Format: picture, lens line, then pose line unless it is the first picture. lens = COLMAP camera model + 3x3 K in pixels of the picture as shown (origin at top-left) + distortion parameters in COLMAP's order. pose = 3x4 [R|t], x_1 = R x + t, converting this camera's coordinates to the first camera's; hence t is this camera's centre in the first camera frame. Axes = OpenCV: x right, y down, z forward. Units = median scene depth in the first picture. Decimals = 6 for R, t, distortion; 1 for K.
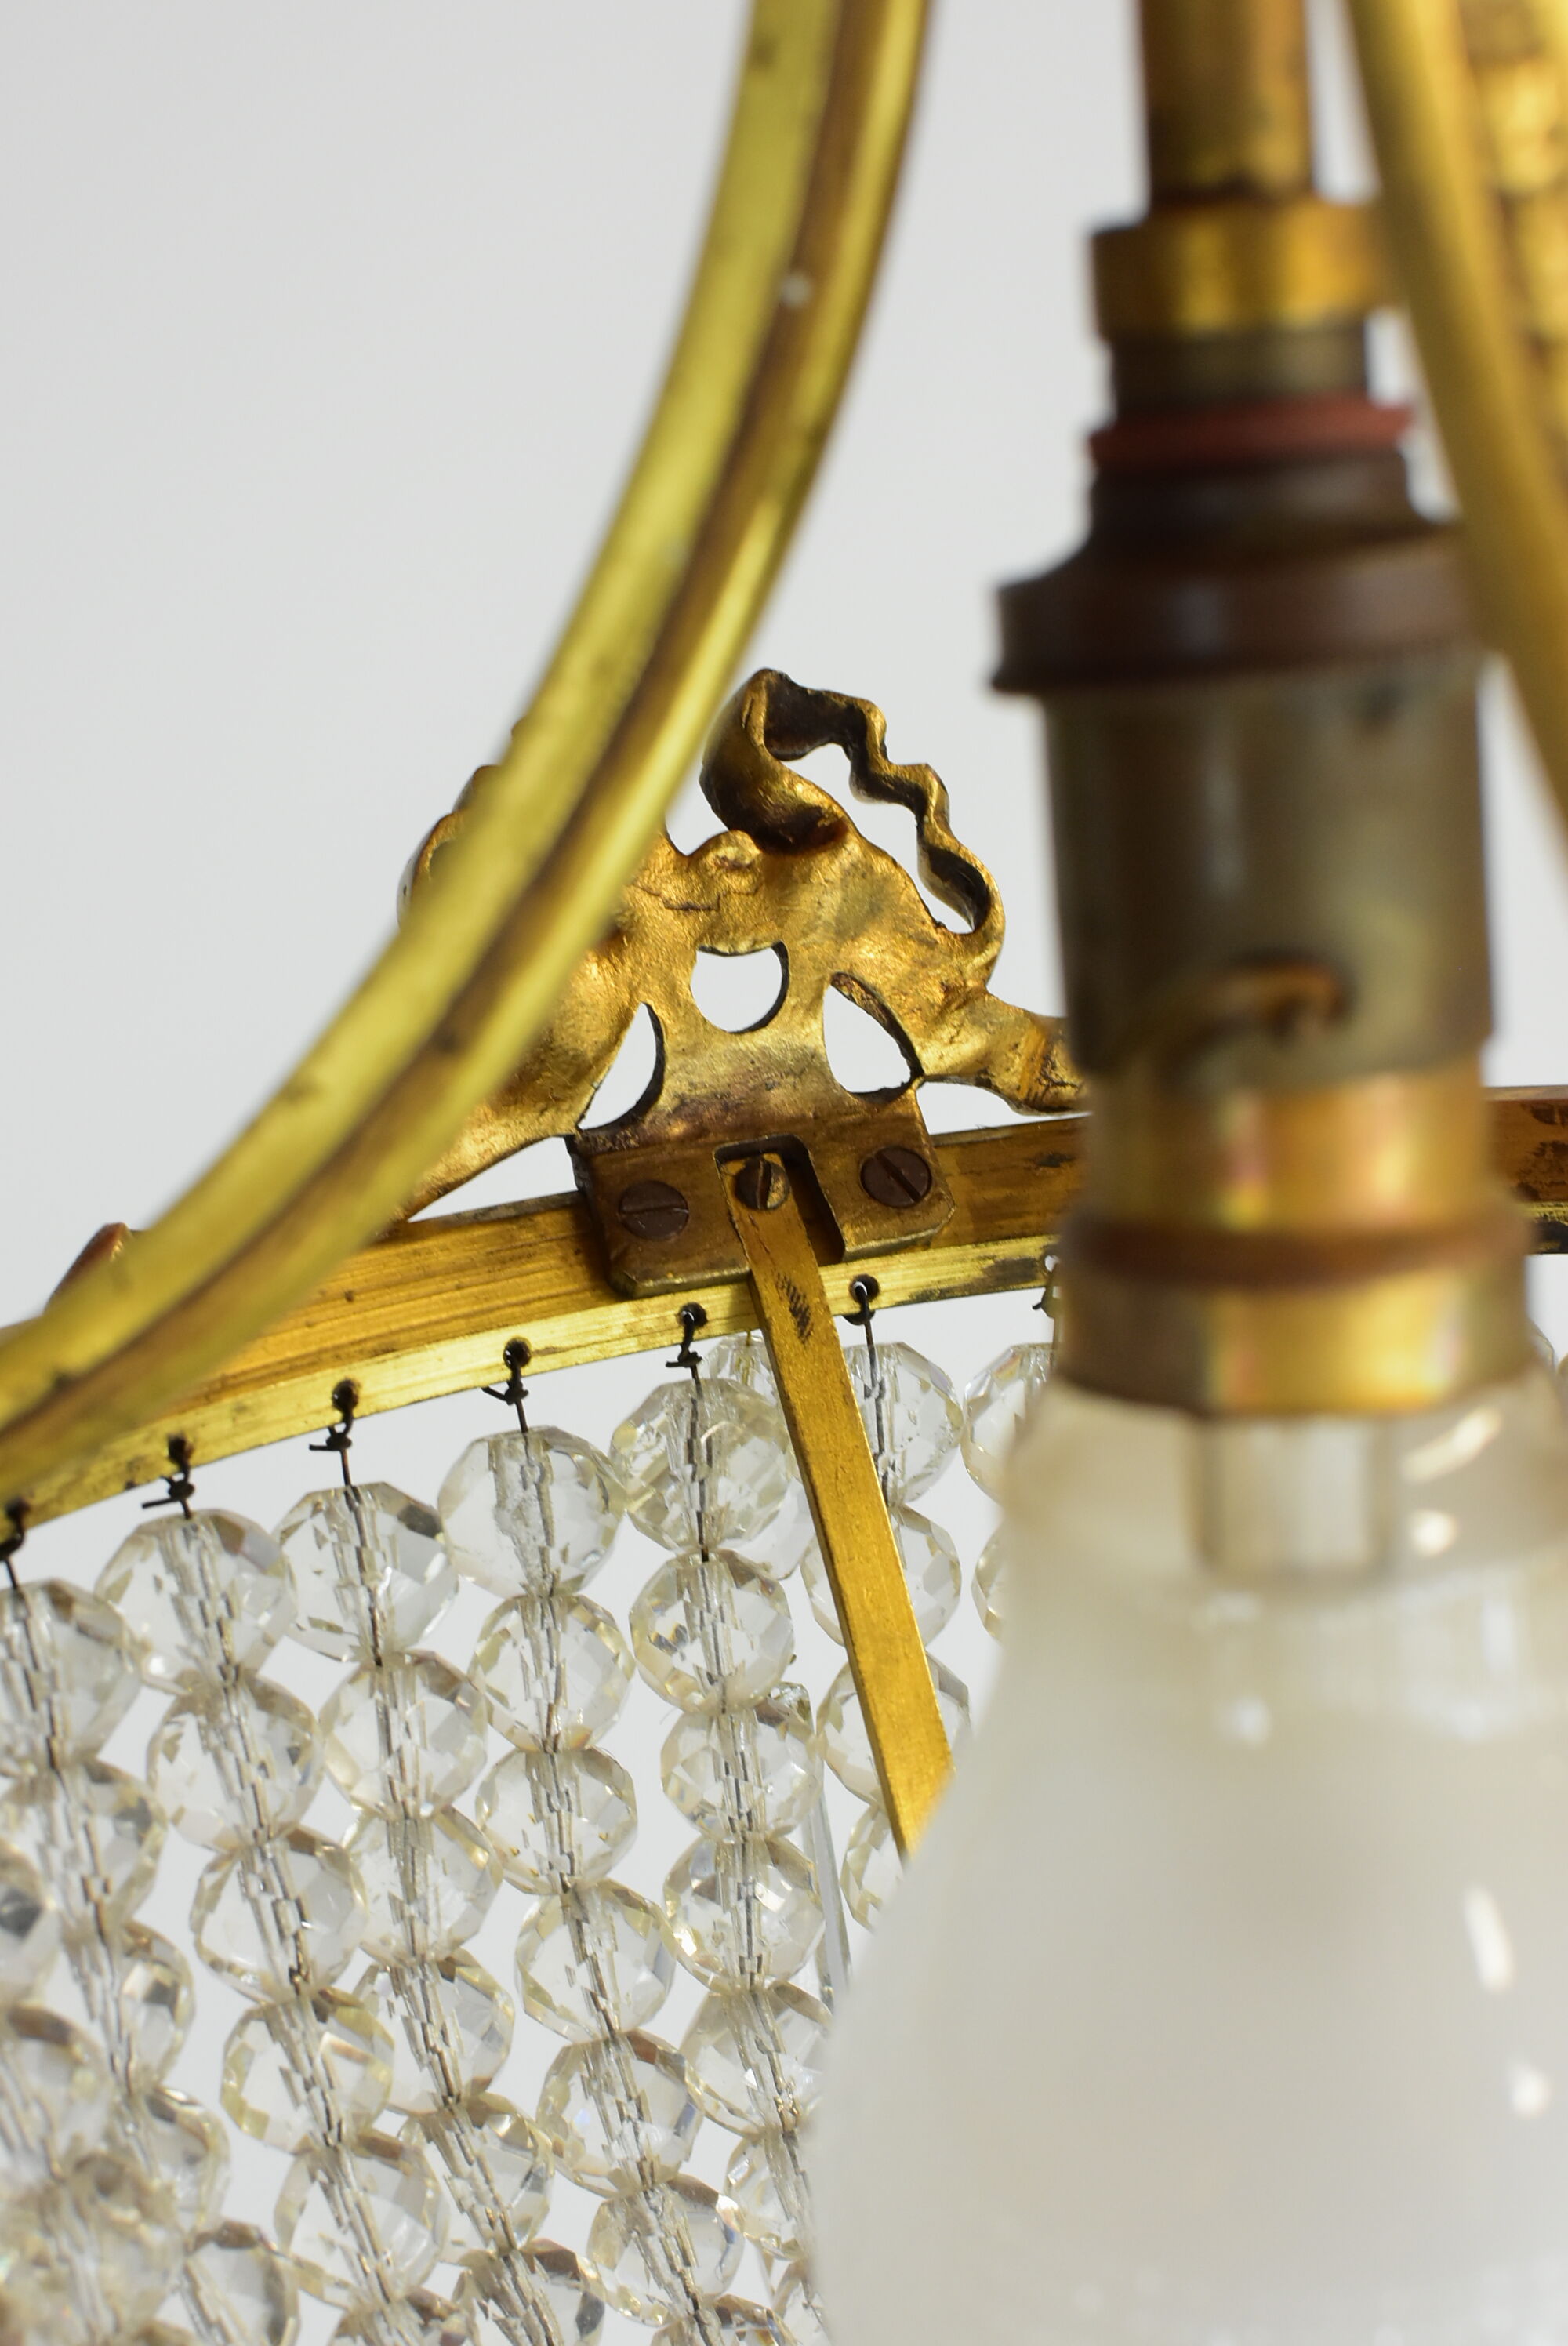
lens RADIAL K [[3585.5, 0, 784.0], [0, 3585.5, 1173.0], [0, 0, 1]] dist [-0.002670, 0.072803]
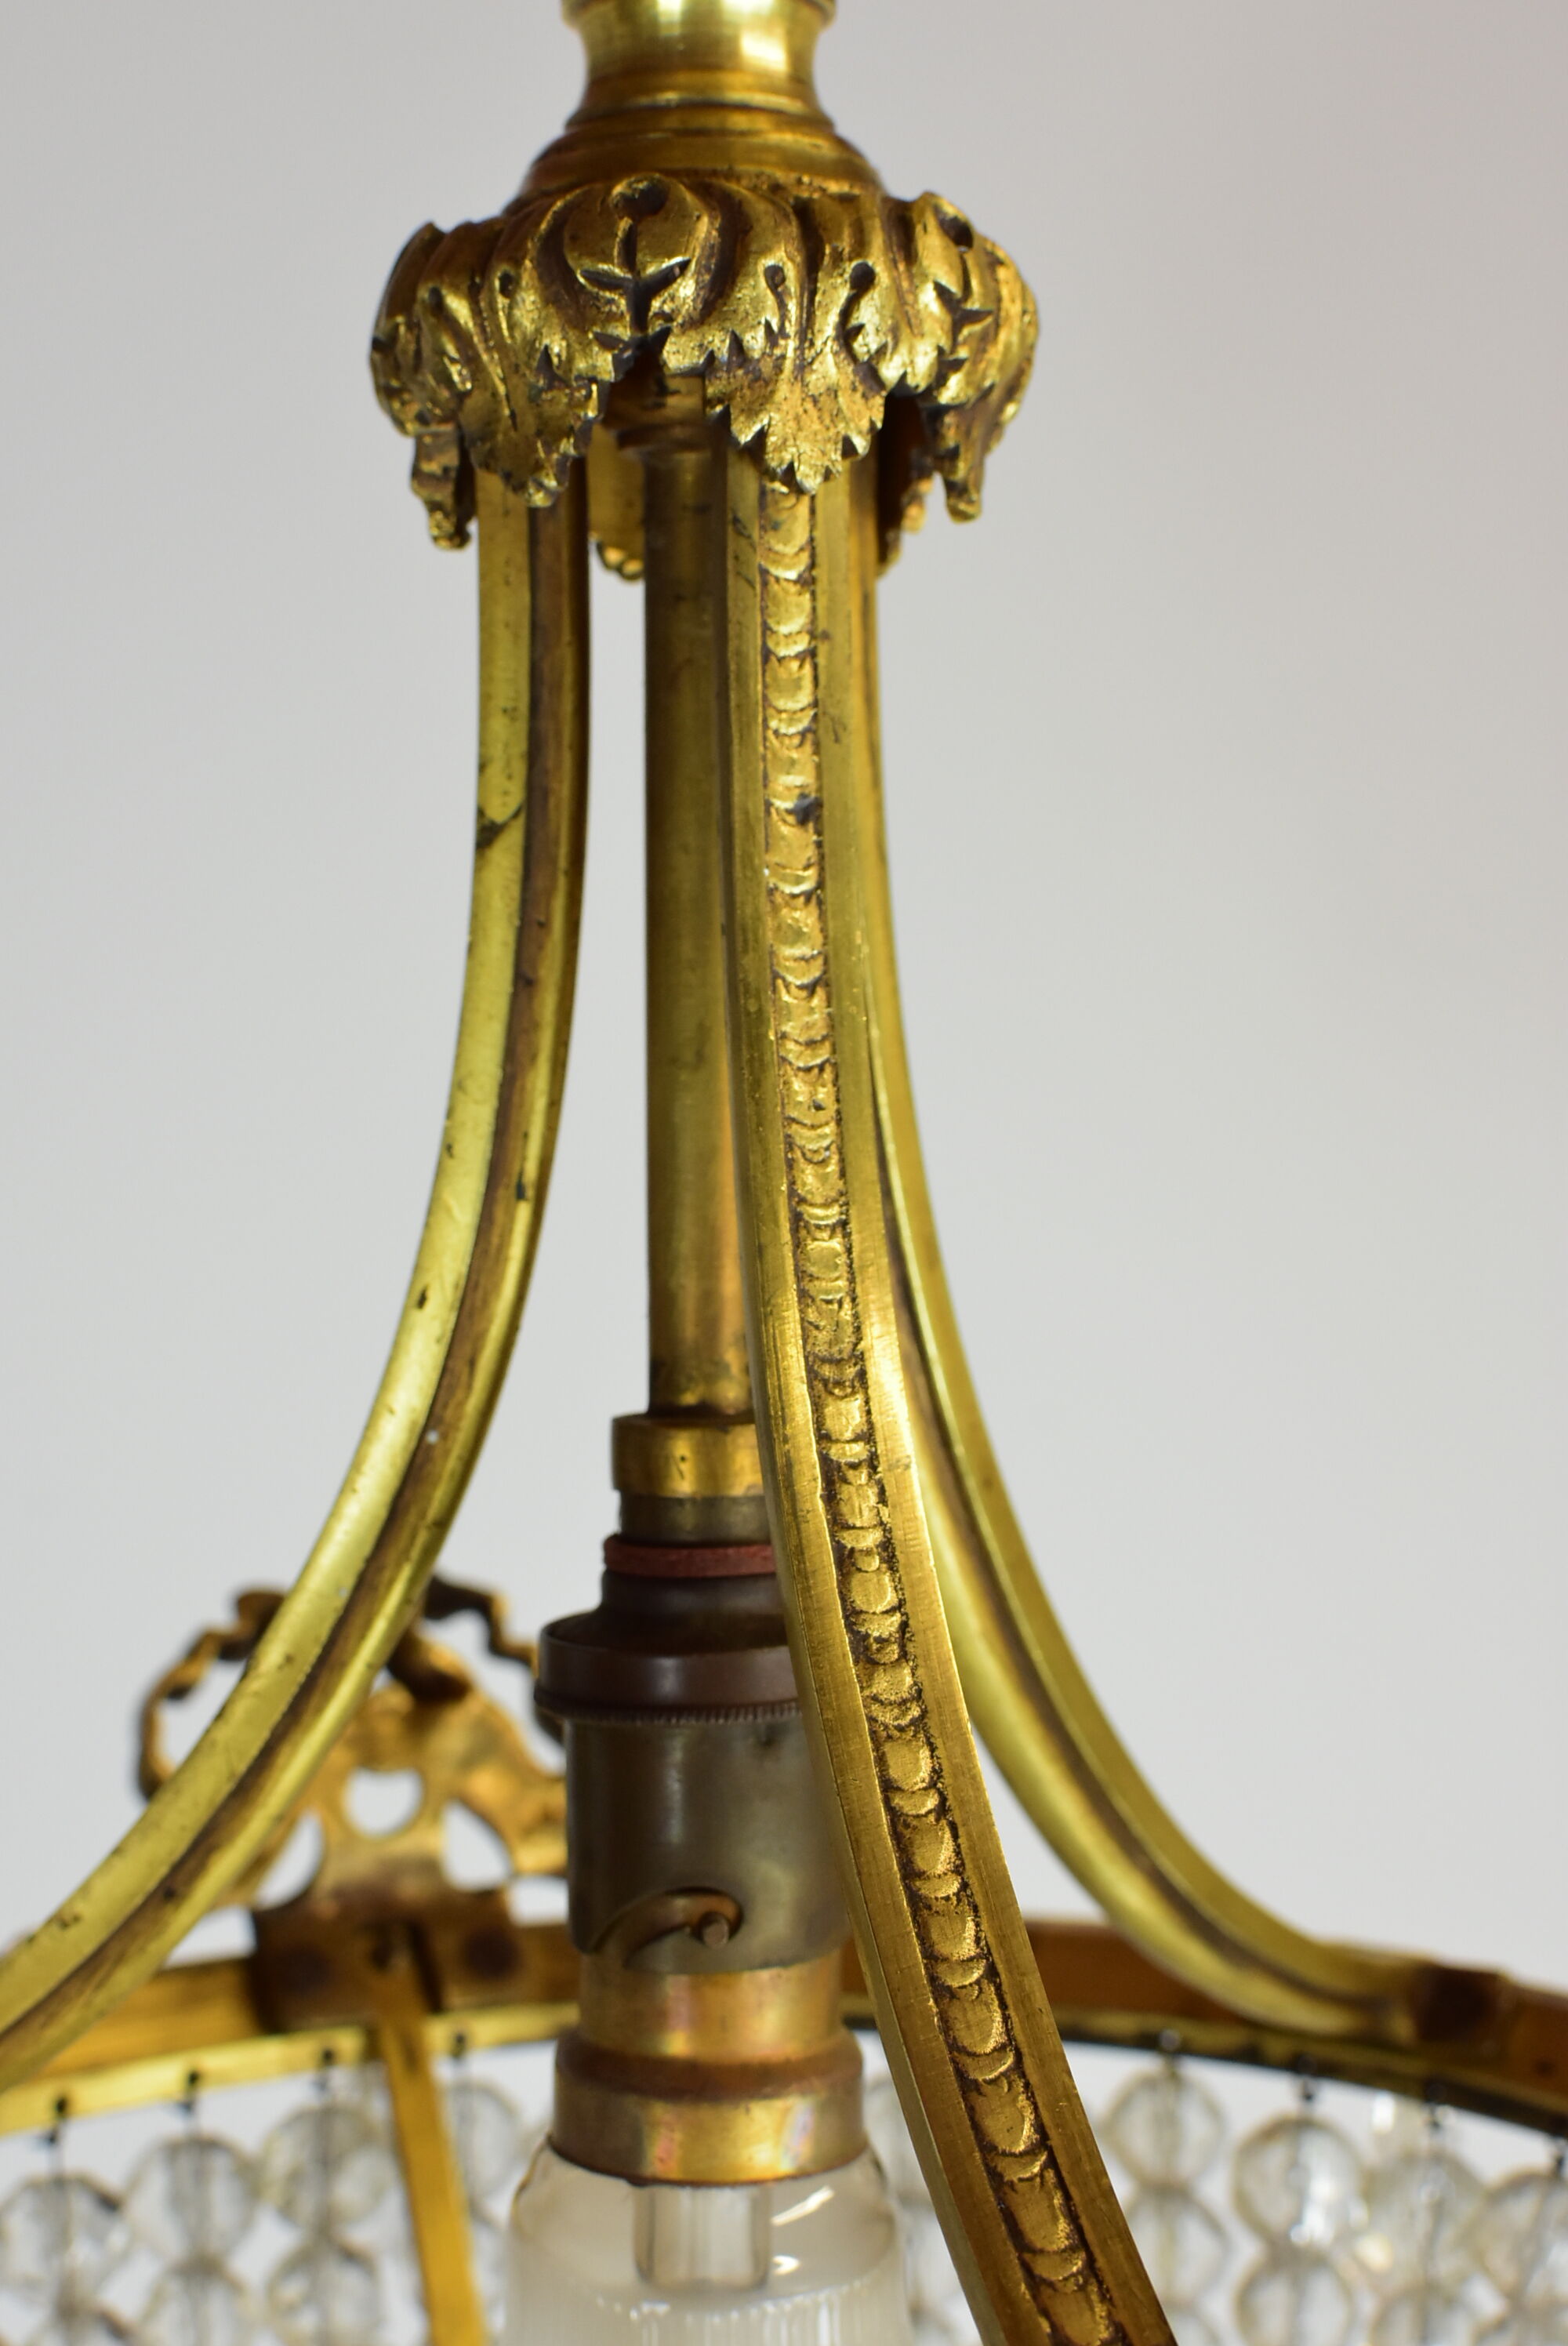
lens RADIAL K [[3585.5, 0, 784.0], [0, 3585.5, 1173.0], [0, 0, 1]] dist [-0.002670, 0.072803]
pose [[0.994616, 0.072392, 0.074157, 0.020285], [-0.058448, 0.982754, -0.175439, -0.057761], [-0.085578, 0.170160, 0.981693, -0.378128]]
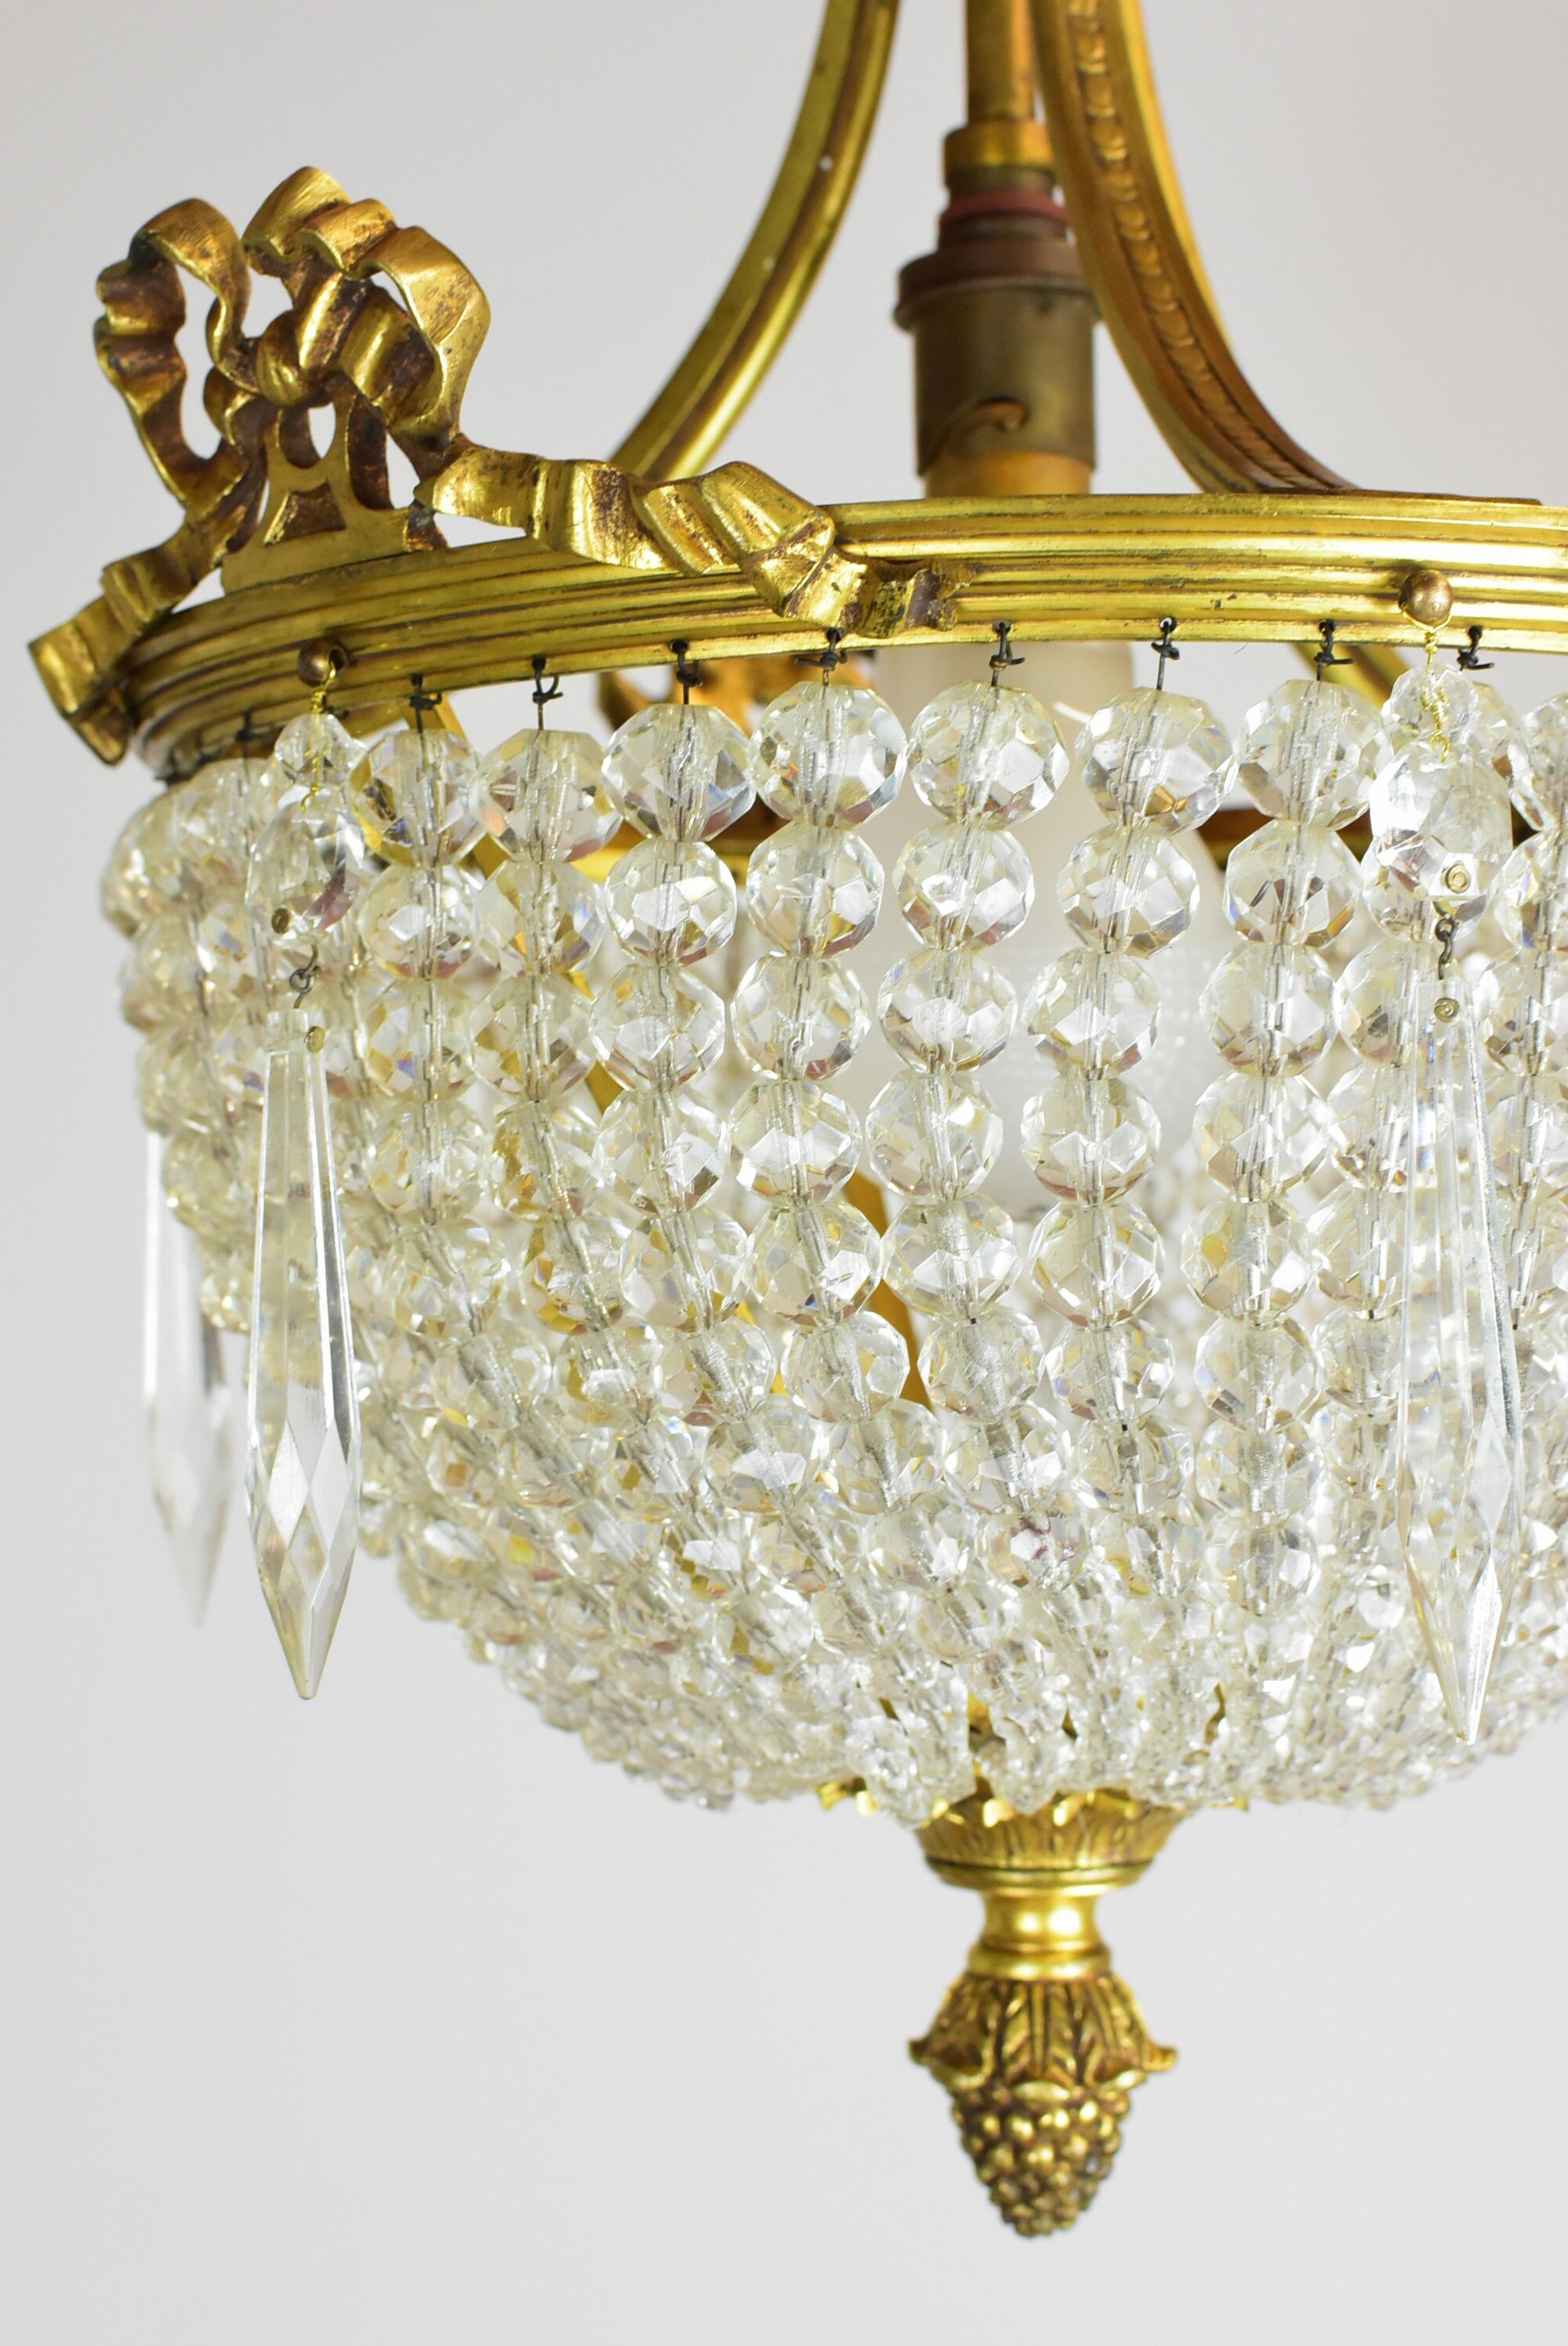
lens RADIAL K [[3585.5, 0, 784.0], [0, 3585.5, 1173.0], [0, 0, 1]] dist [-0.002670, 0.072803]
pose [[0.997242, 0.072975, -0.013556, 0.036744], [-0.073978, 0.962390, -0.261404, 0.678226], [-0.006029, 0.261686, 0.965134, -0.763291]]
